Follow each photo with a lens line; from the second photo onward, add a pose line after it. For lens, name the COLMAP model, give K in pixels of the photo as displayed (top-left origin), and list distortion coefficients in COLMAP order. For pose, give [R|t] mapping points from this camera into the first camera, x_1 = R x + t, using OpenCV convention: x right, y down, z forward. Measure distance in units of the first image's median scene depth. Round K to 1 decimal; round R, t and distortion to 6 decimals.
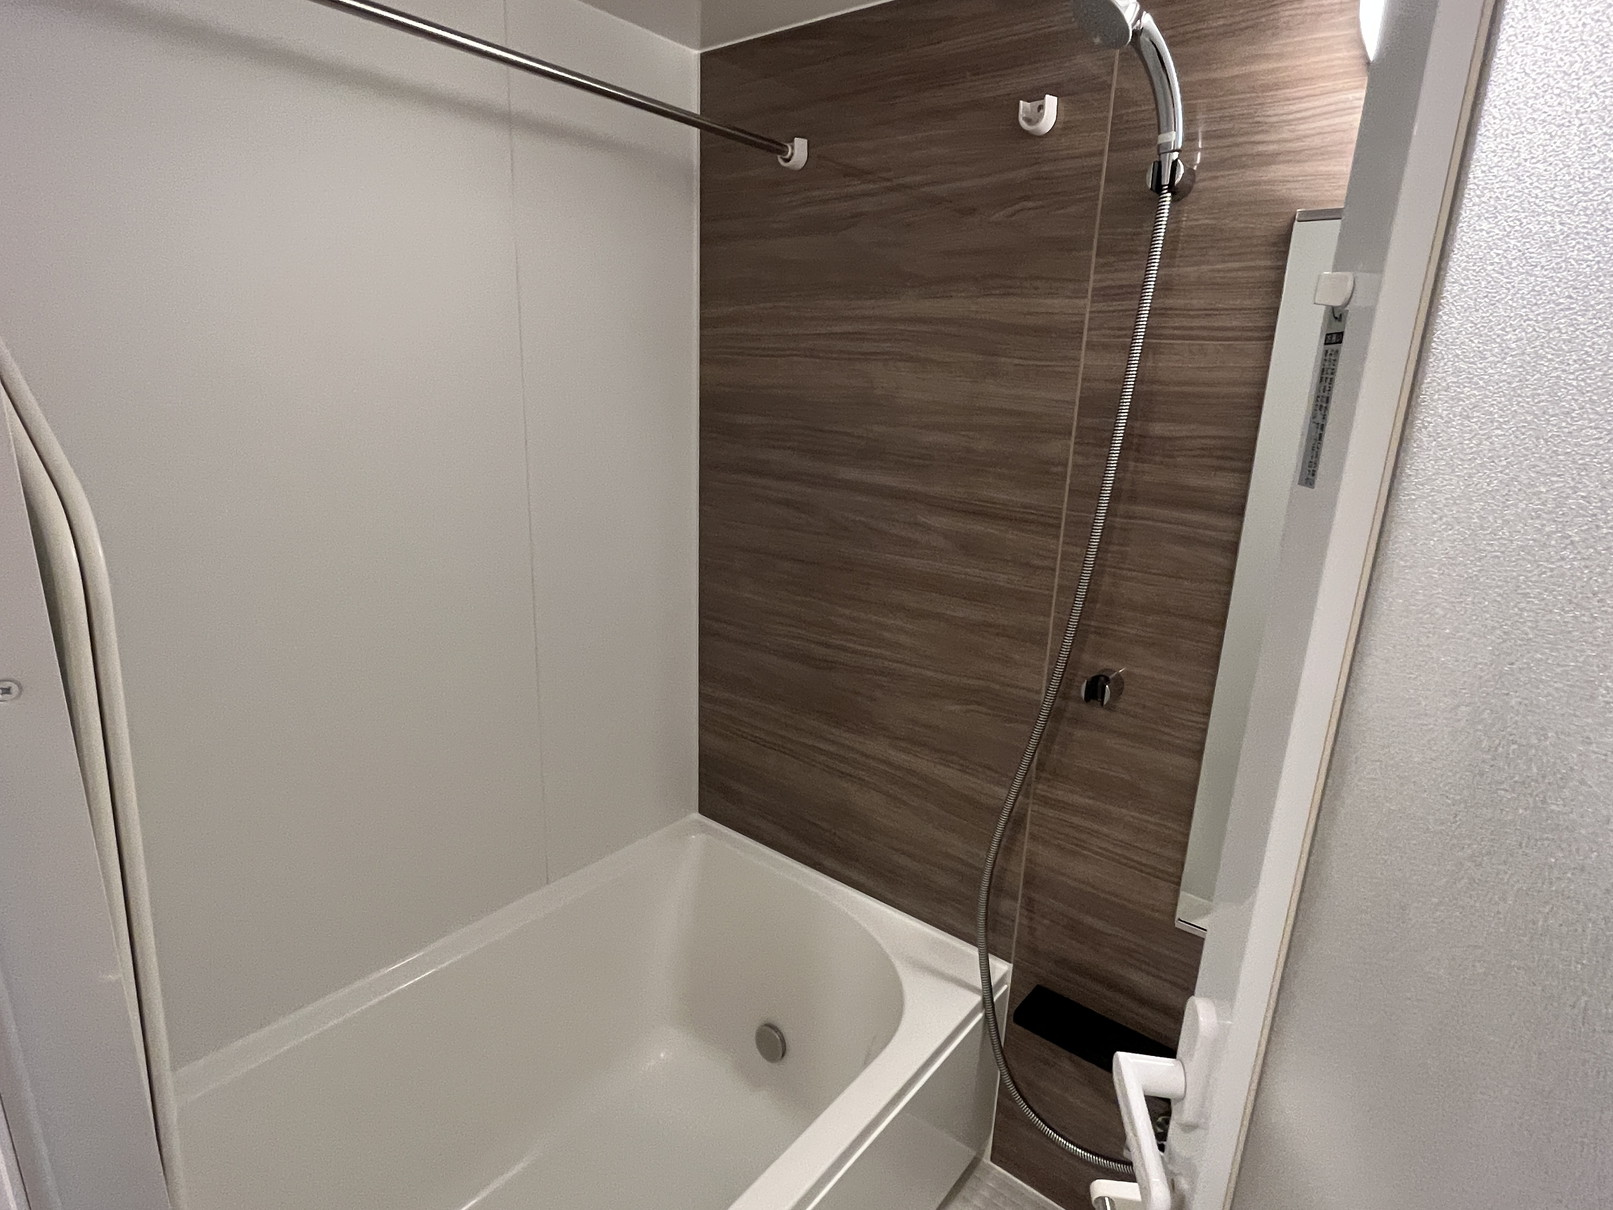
lens RADIAL K [[864.1, 0, 812.9], [0, 864.1, 602.6], [0, 0, 1]] dist [-0.001285, -0.002802]
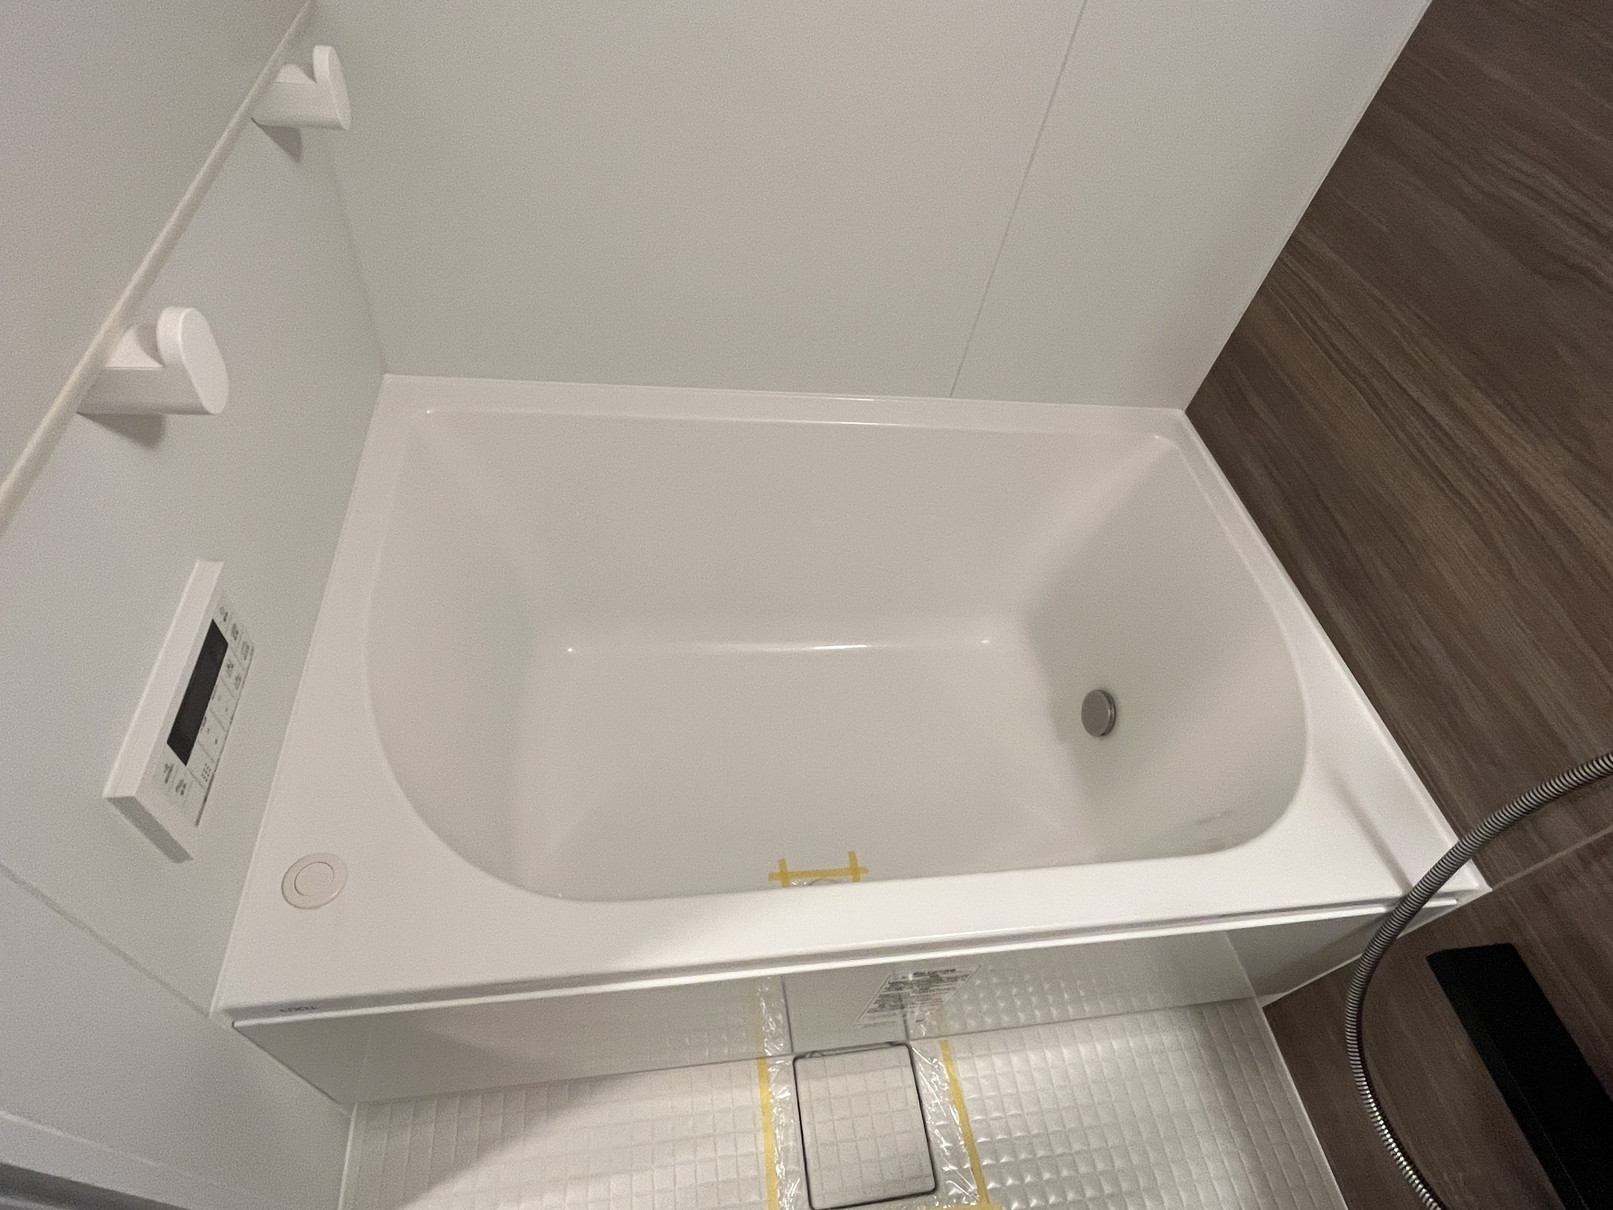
lens RADIAL K [[864.1, 0, 806.6], [0, 864.1, 613.6], [0, 0, 1]] dist [-0.001285, -0.002802]
pose [[0.732530, 0.573271, -0.367096, -0.006122], [-0.294853, 0.753253, 0.587938, 0.054718], [0.613564, -0.322443, 0.720811, 0.294553]]
